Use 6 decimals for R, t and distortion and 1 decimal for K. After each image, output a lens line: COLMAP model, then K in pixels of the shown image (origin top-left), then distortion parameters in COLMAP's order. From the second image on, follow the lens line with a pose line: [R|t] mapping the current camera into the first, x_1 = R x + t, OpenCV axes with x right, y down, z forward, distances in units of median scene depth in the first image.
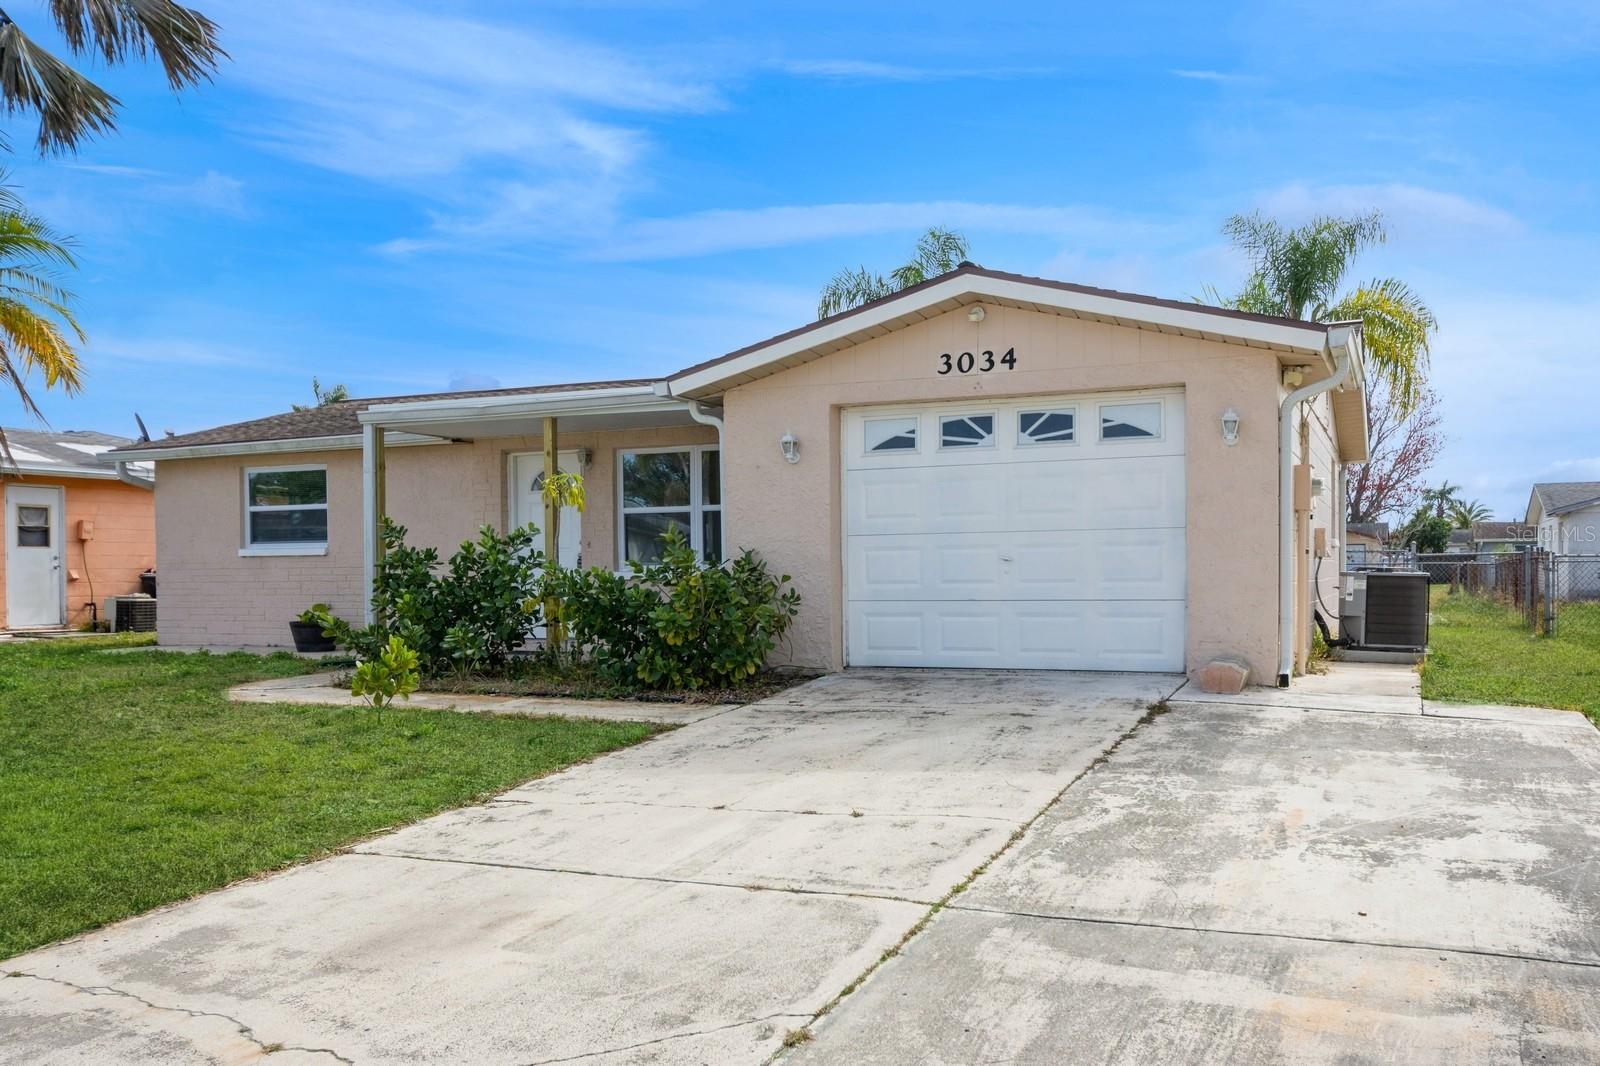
lens RADIAL K [[1347.5, 0, 800.0], [0, 1347.5, 533.0], [0, 0, 1]] dist [0.004204, 0.002562]
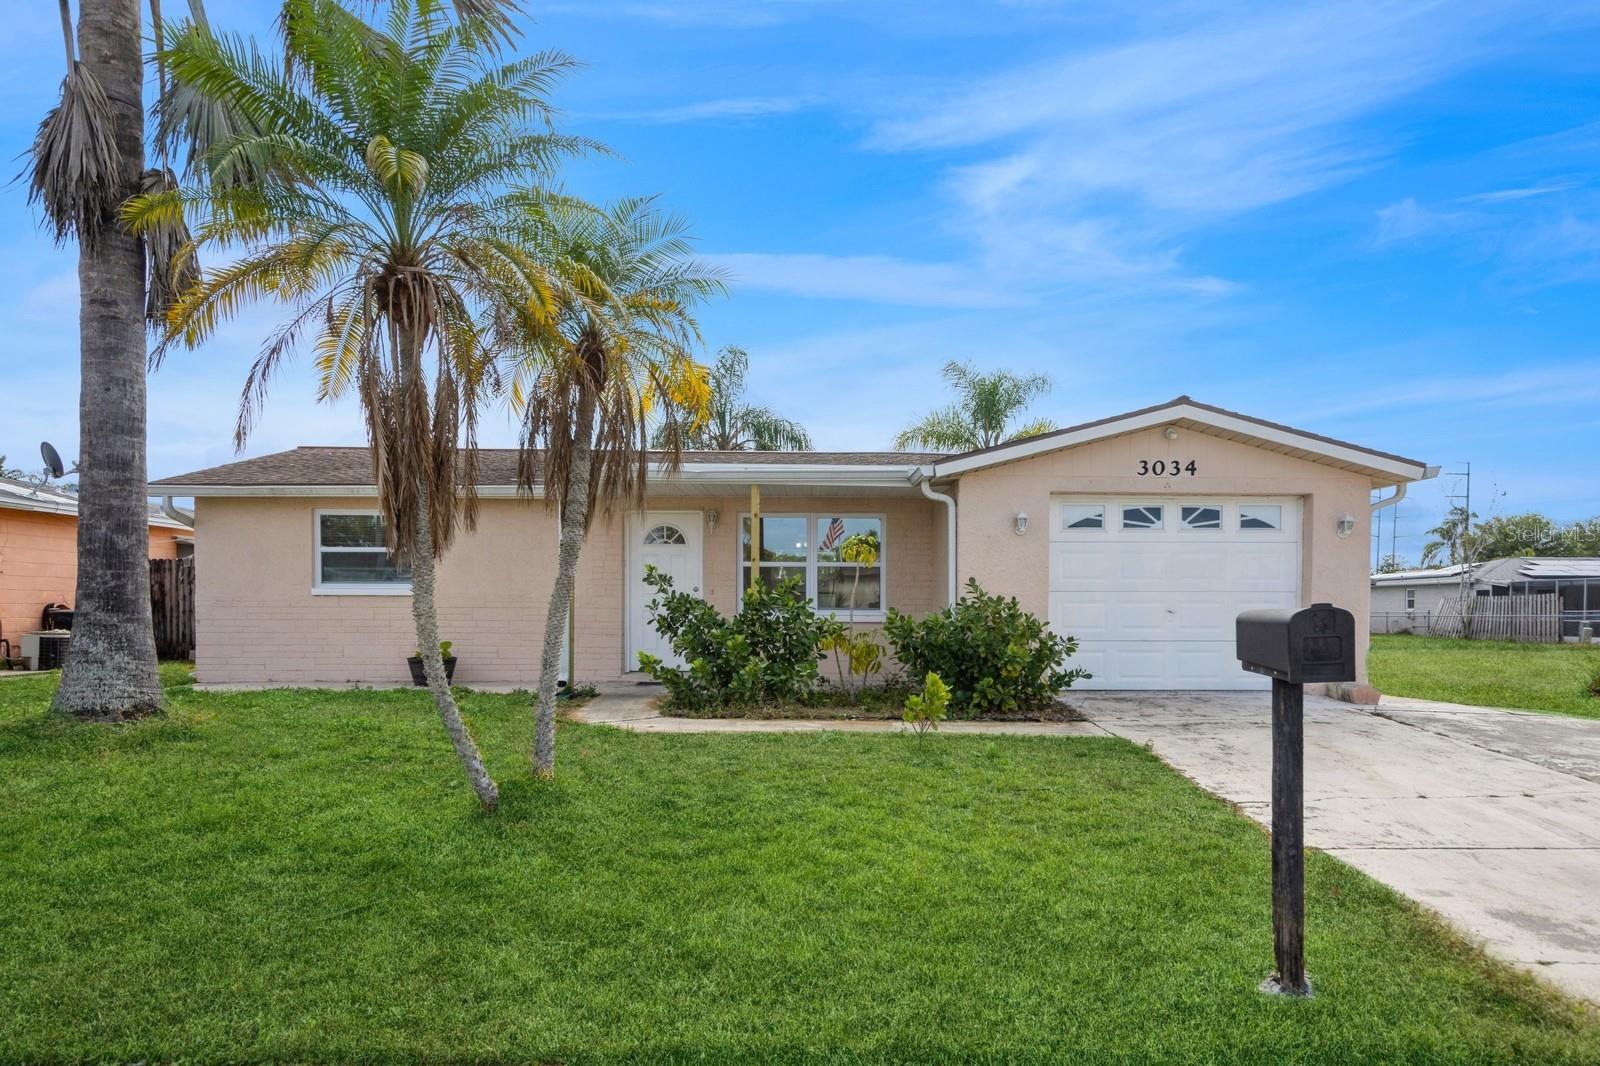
lens RADIAL K [[1055.3, 0, 802.1], [0, 1055.3, 584.4], [0, 0, 1]] dist [0.004881, 0.002103]
pose [[0.906749, 0.022620, 0.421063, -0.627905], [-0.024069, 0.999709, -0.001872, 0.002851], [-0.420983, -0.008437, 0.907029, 0.168194]]
